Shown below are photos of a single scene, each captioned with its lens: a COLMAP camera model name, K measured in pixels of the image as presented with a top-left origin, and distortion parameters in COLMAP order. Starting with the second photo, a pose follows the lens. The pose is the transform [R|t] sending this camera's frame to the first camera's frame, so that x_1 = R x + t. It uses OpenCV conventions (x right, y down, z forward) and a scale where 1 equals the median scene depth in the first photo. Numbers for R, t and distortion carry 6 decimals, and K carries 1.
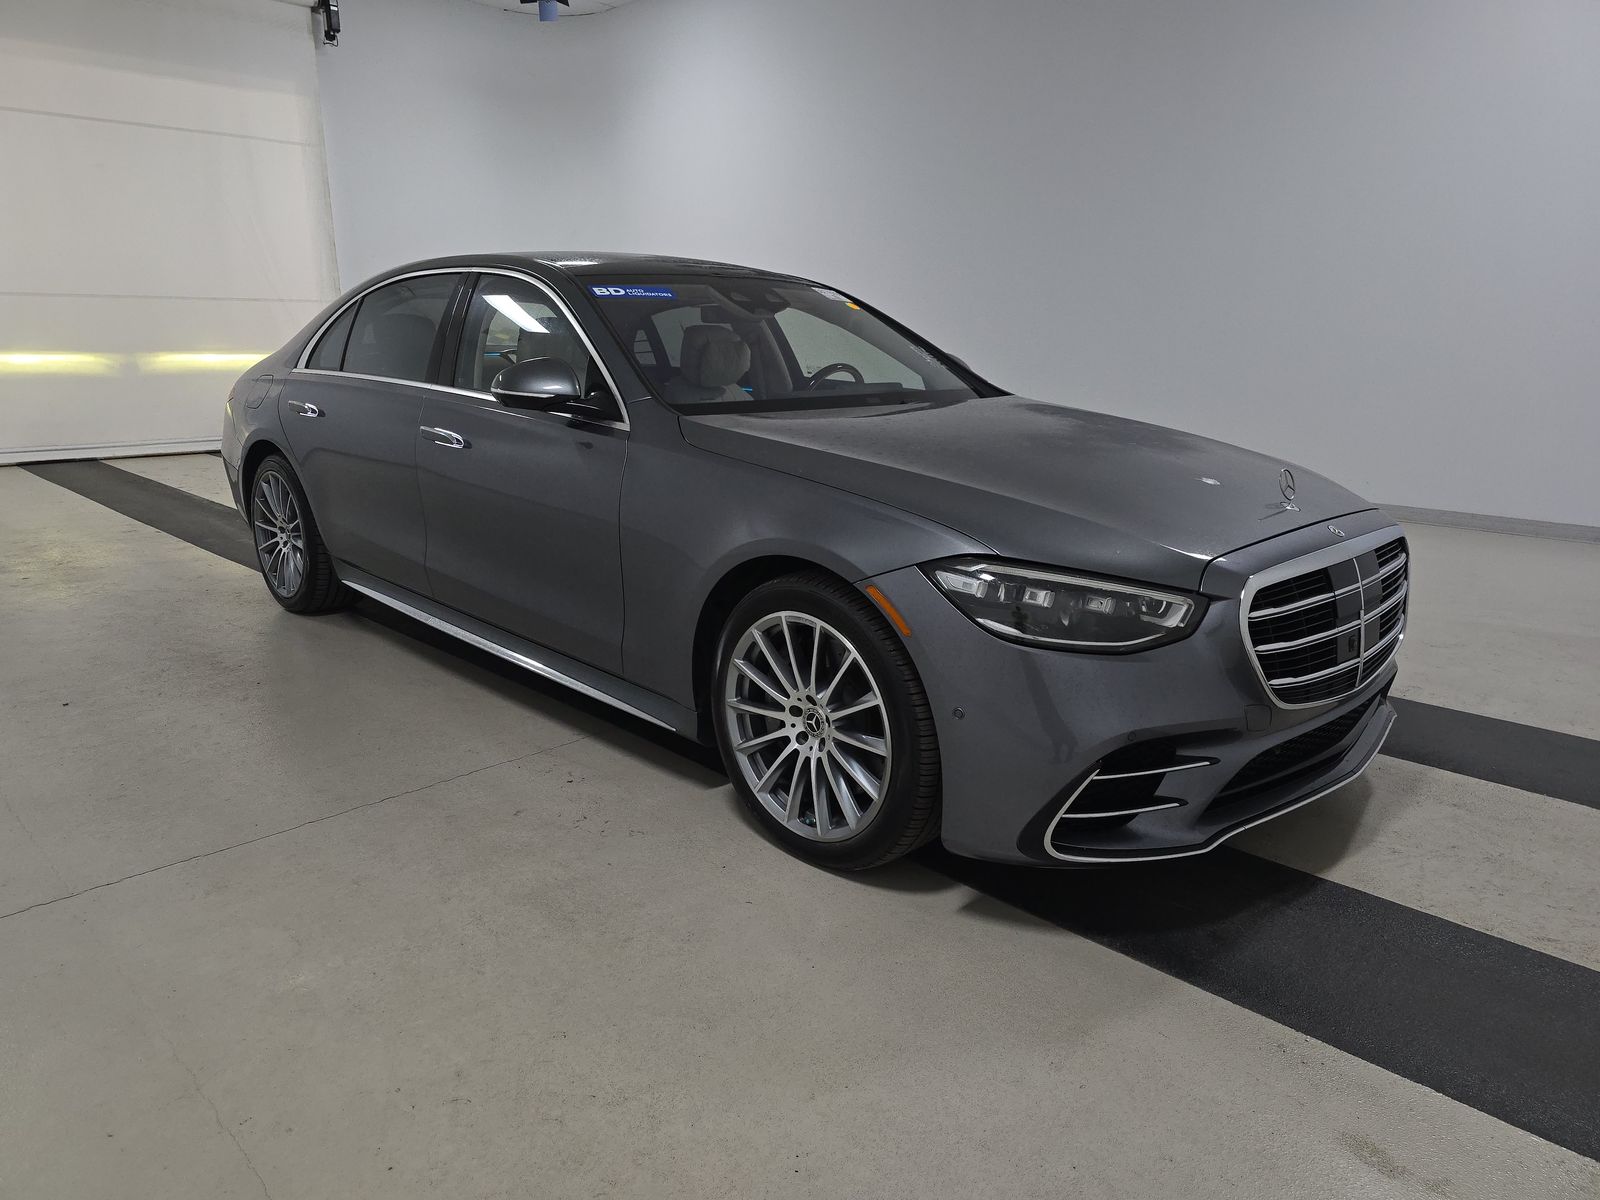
lens RADIAL K [[1068.5, 0, 800.0], [0, 1068.5, 600.0], [0, 0, 1]] dist [0.016379, -0.001637]
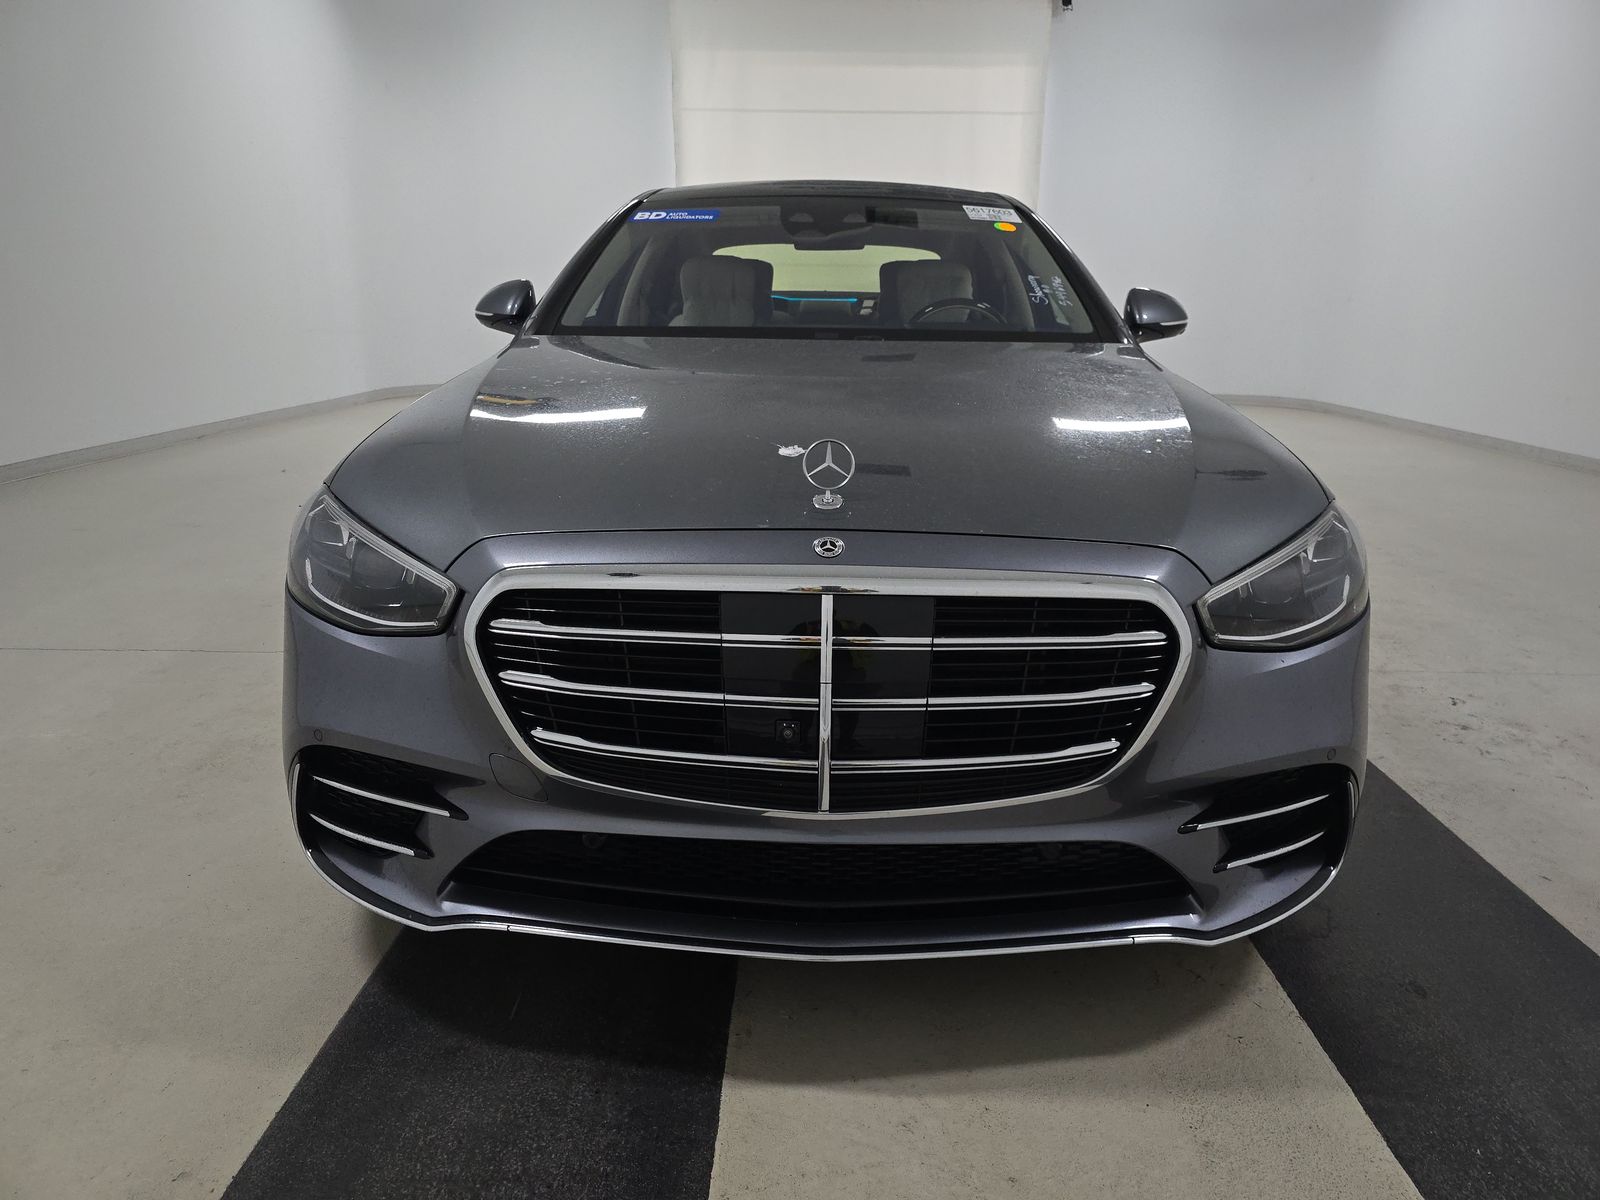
lens RADIAL K [[1068.5, 0, 800.0], [0, 1068.5, 600.0], [0, 0, 1]] dist [0.016379, -0.001637]
pose [[0.707954, 0.197469, -0.678091, 0.644161], [-0.182733, 0.978638, 0.094212, -0.063153], [0.682209, 0.057211, 0.728915, 0.402952]]
